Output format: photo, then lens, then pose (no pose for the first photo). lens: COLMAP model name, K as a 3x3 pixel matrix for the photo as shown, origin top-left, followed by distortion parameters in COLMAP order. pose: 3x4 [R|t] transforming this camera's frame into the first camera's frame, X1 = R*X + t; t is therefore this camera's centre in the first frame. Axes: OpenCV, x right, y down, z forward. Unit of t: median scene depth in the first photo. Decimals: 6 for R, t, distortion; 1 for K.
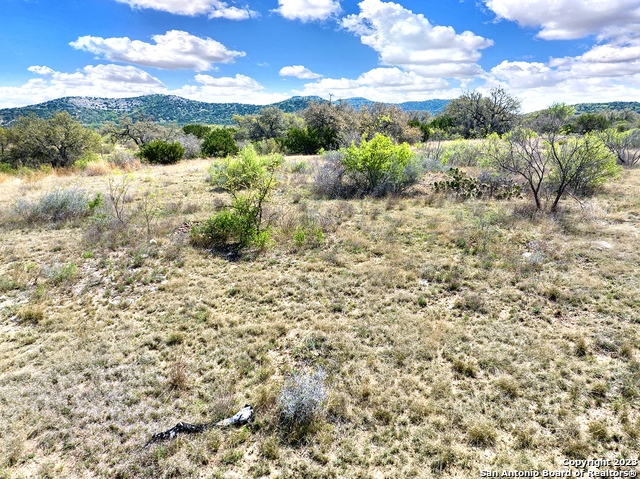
lens RADIAL K [[458.6, 0, 319.1], [0, 458.6, 240.1], [0, 0, 1]] dist [-0.054691, 0.025824]
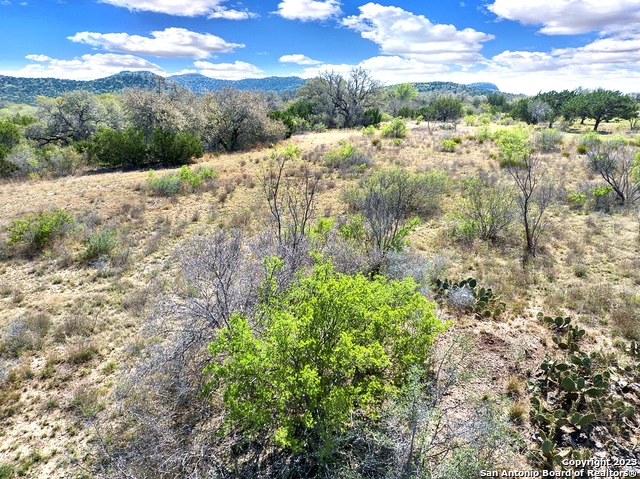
lens RADIAL K [[458.6, 0, 319.1], [0, 458.6, 240.1], [0, 0, 1]] dist [-0.054691, 0.025824]
pose [[0.944062, -0.090435, 0.317124, 0.009778], [0.075419, 0.995385, 0.059336, -0.068284], [-0.321027, -0.032100, 0.946526, 0.187609]]
